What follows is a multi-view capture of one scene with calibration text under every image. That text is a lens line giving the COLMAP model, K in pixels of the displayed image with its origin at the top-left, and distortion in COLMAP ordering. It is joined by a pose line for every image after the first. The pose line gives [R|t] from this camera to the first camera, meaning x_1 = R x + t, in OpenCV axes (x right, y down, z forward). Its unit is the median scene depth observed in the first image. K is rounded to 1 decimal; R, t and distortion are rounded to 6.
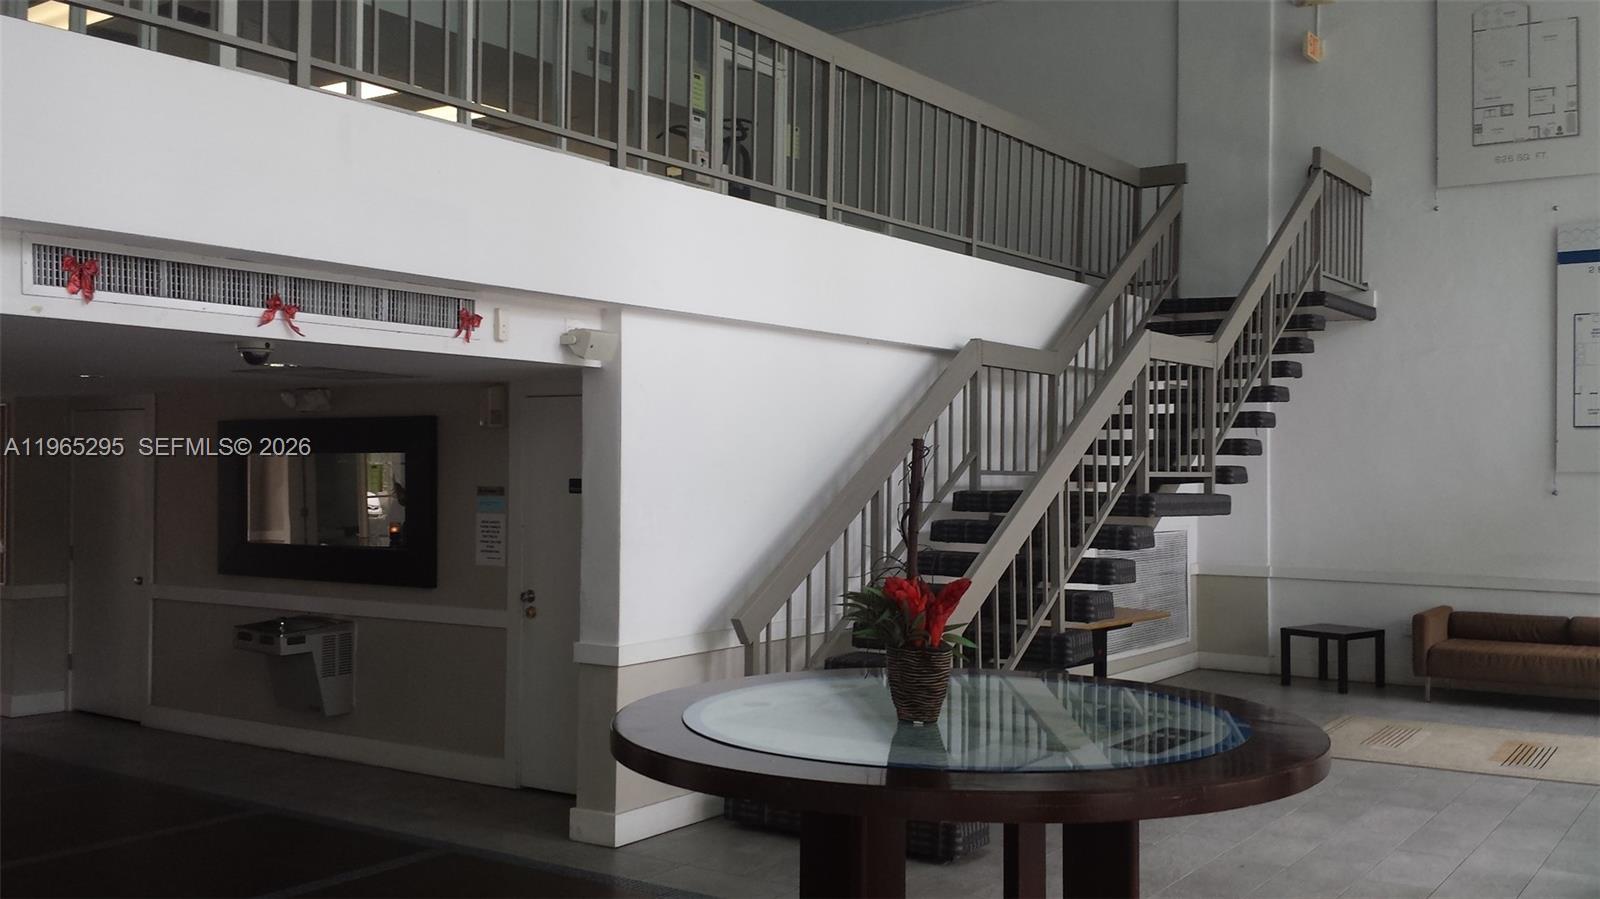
lens RADIAL K [[1485.9, 0, 808.8], [0, 1485.9, 445.0], [0, 0, 1]] dist [0.158477, -0.393356]
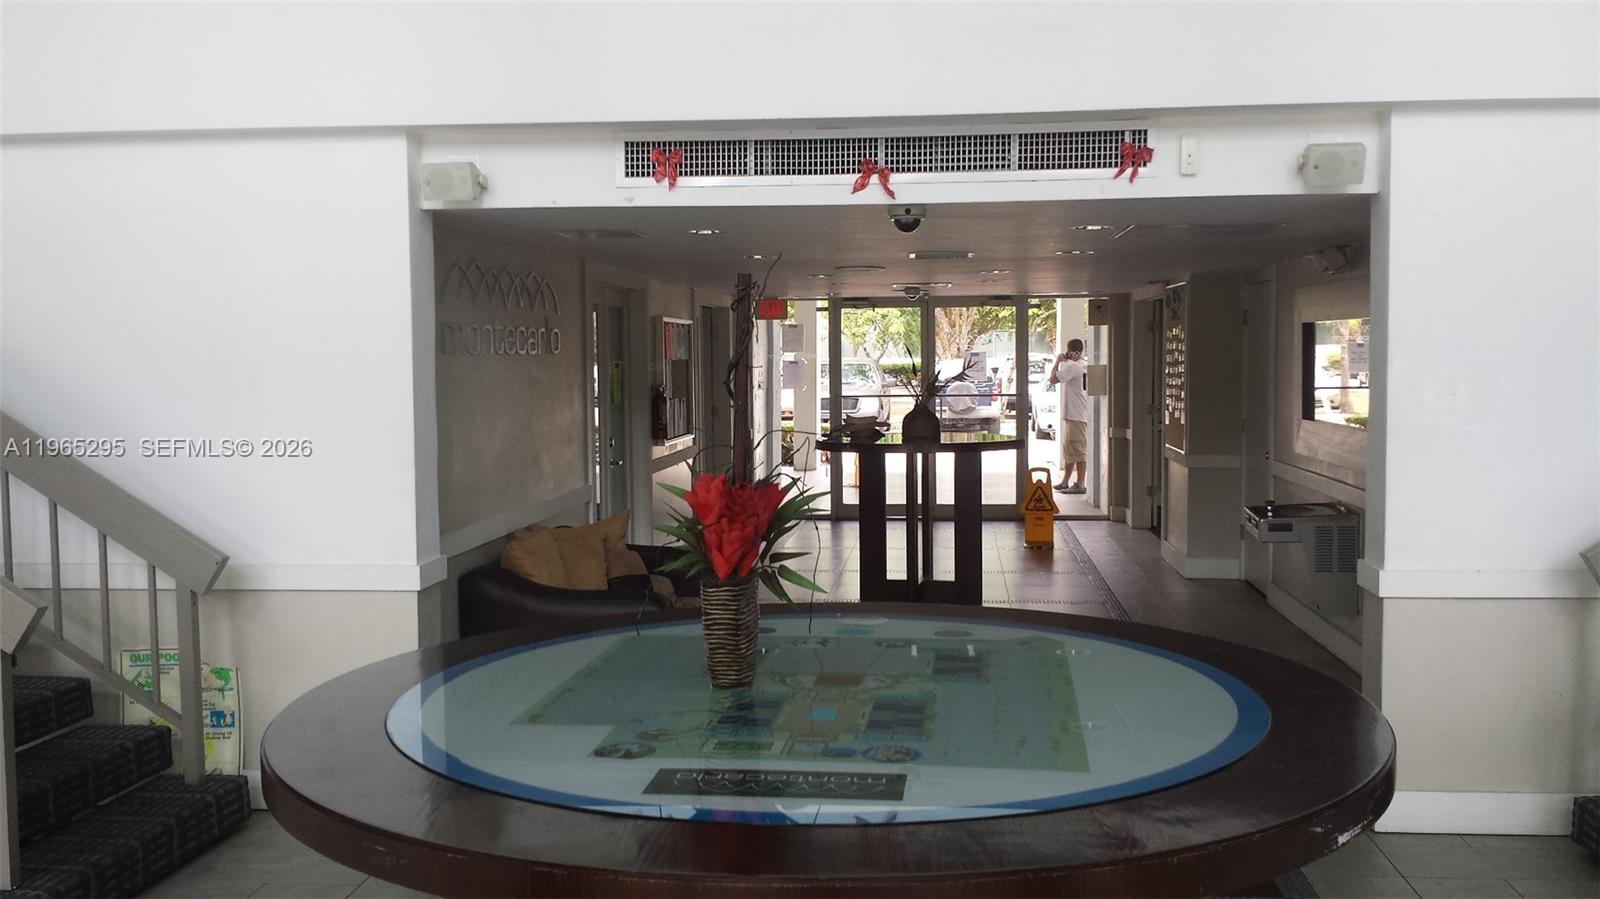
lens RADIAL K [[1485.9, 0, 808.8], [0, 1485.9, 445.0], [0, 0, 1]] dist [0.158477, -0.393356]
pose [[0.489829, 0.046324, -0.870587, 0.470966], [0.023140, 0.997545, 0.066099, 0.020148], [0.871511, -0.052523, 0.487555, 0.478376]]
